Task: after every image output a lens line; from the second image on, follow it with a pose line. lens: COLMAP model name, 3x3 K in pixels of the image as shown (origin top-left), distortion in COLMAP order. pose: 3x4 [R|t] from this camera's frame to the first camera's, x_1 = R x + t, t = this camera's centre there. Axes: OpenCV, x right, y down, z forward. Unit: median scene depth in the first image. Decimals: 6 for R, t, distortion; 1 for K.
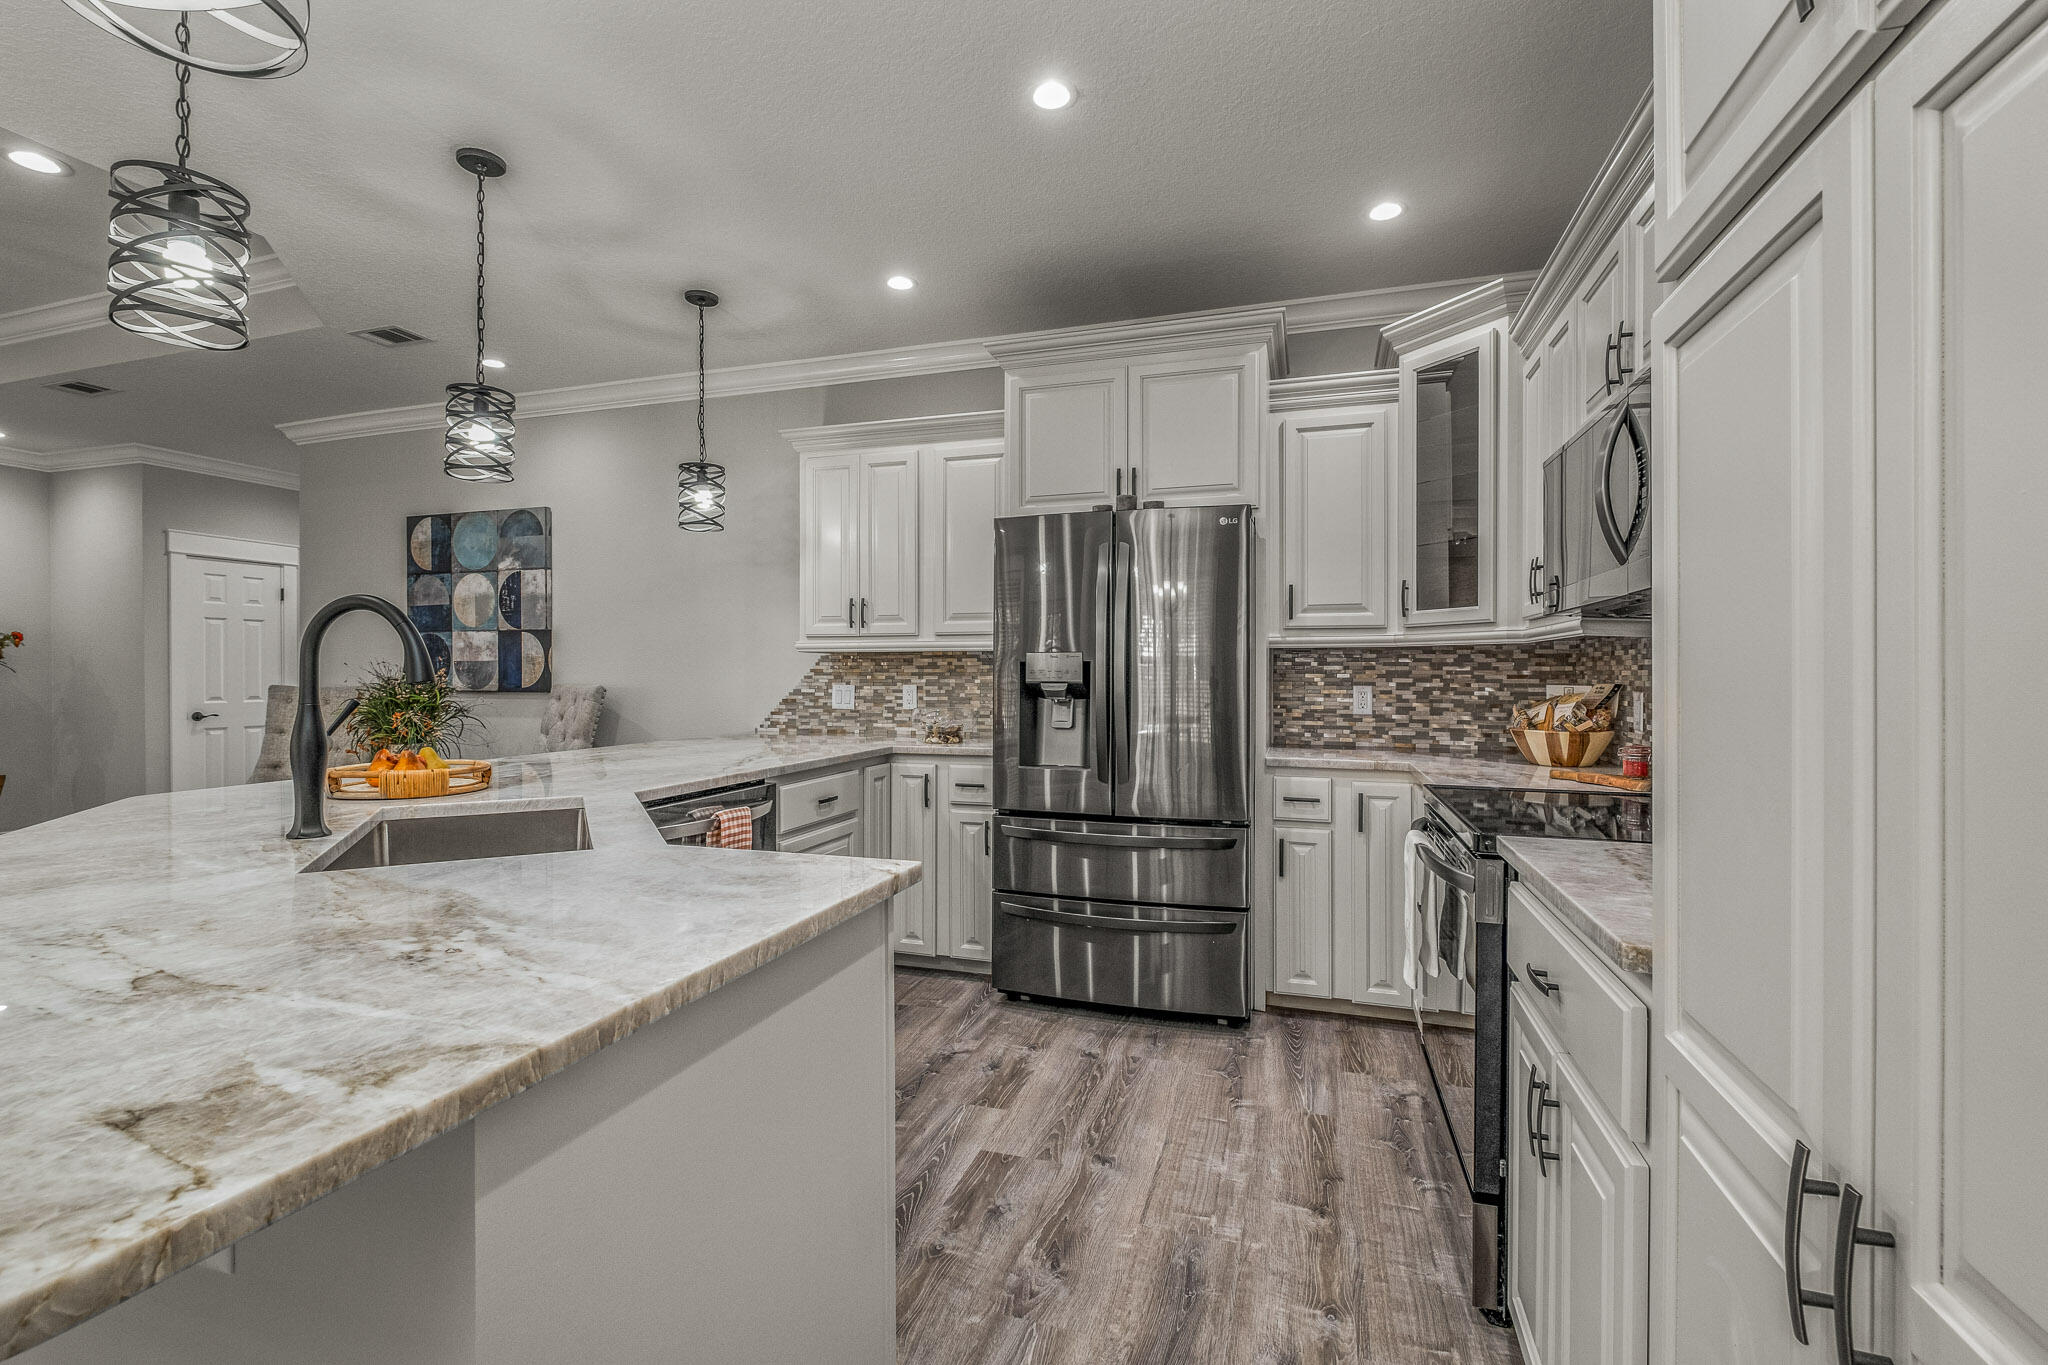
lens RADIAL K [[912.6, 0, 1026.0], [0, 912.6, 684.0], [0, 0, 1]] dist [0.001954, -0.005551]
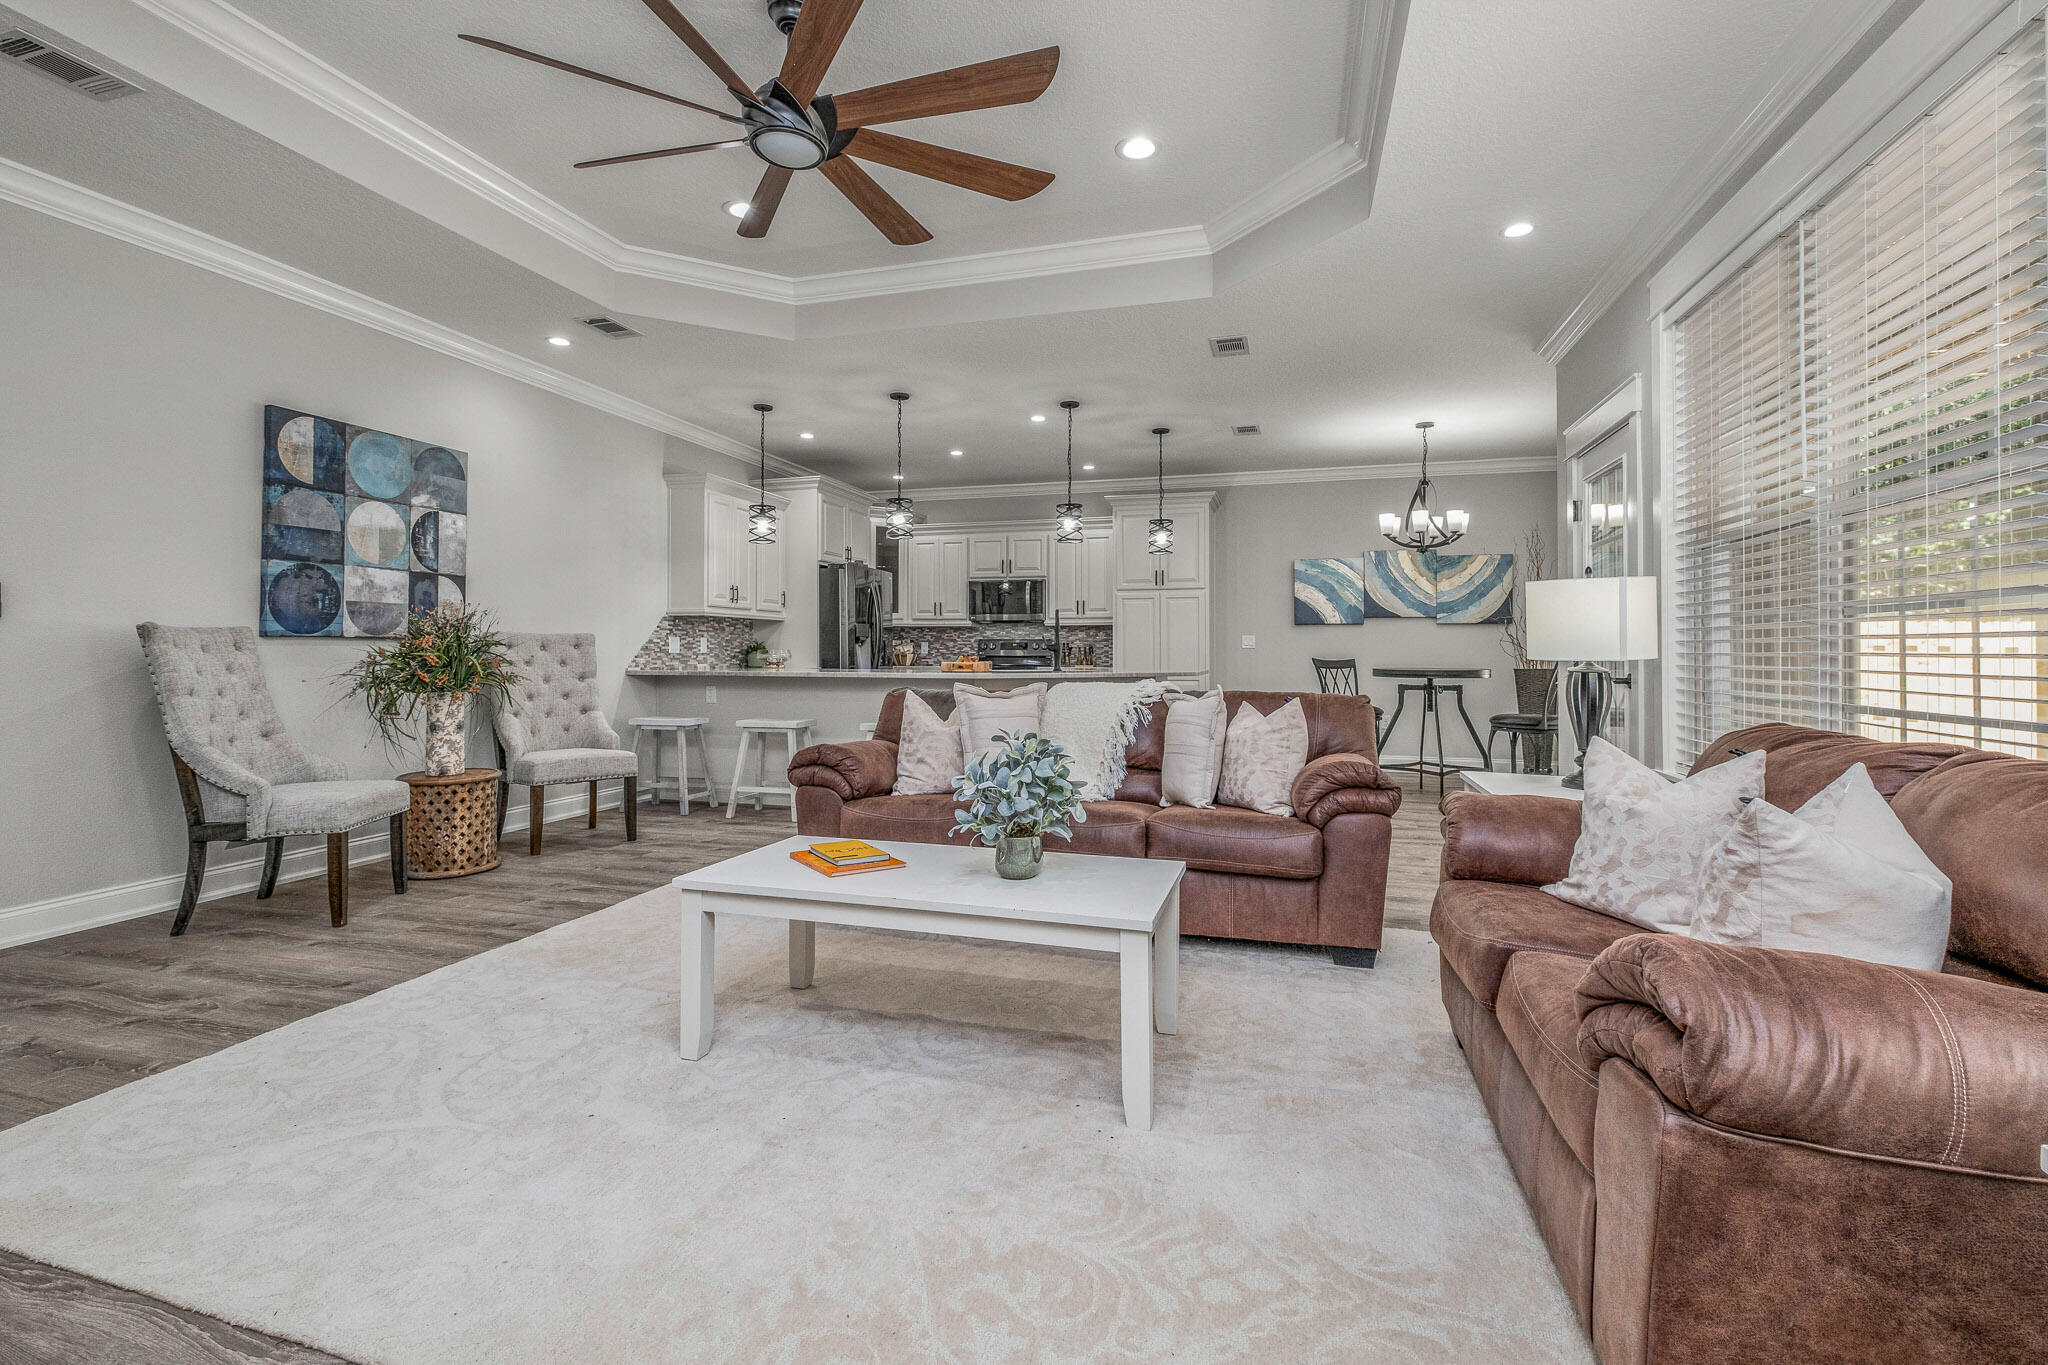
lens RADIAL K [[912.6, 0, 998.2], [0, 912.6, 655.2], [0, 0, 1]] dist [0.001954, -0.005551]
pose [[-0.011307, -0.003189, 0.999931, -2.090148], [0.005140, 0.999982, 0.003247, 0.035245], [-0.999923, 0.005176, -0.011290, 0.595515]]
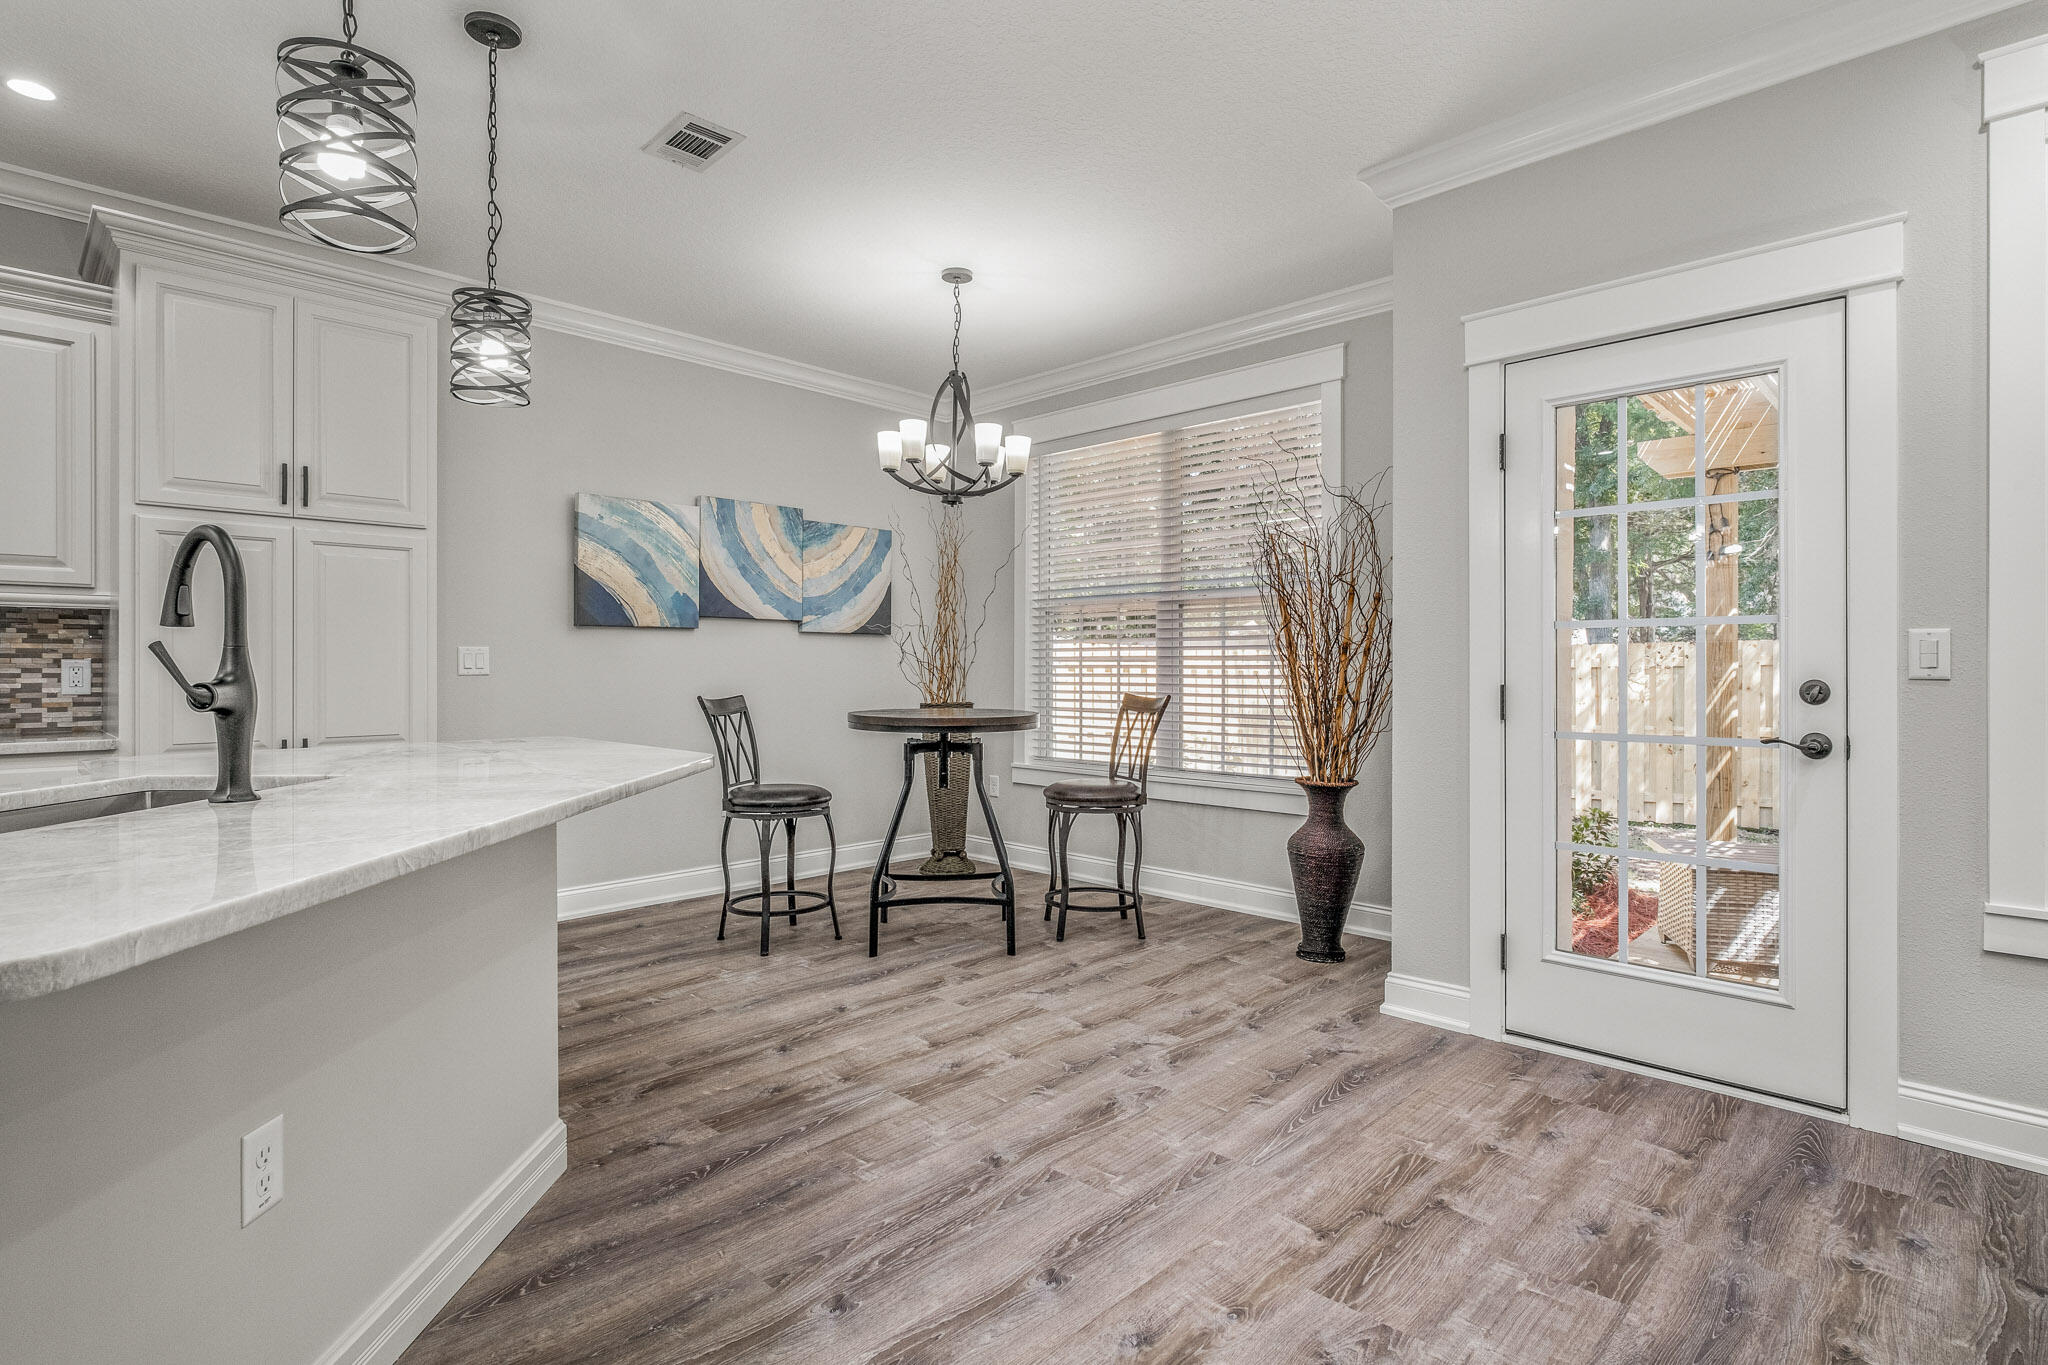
lens RADIAL K [[1022.3, 0, 1020.3], [0, 1022.3, 663.7], [0, 0, 1]] dist [0.000743, -0.002926]
pose [[-0.895101, 0.000363, 0.445864, -0.857301], [0.002335, 0.999990, 0.003873, 0.013381], [-0.445858, 0.004508, -0.895092, 0.705892]]
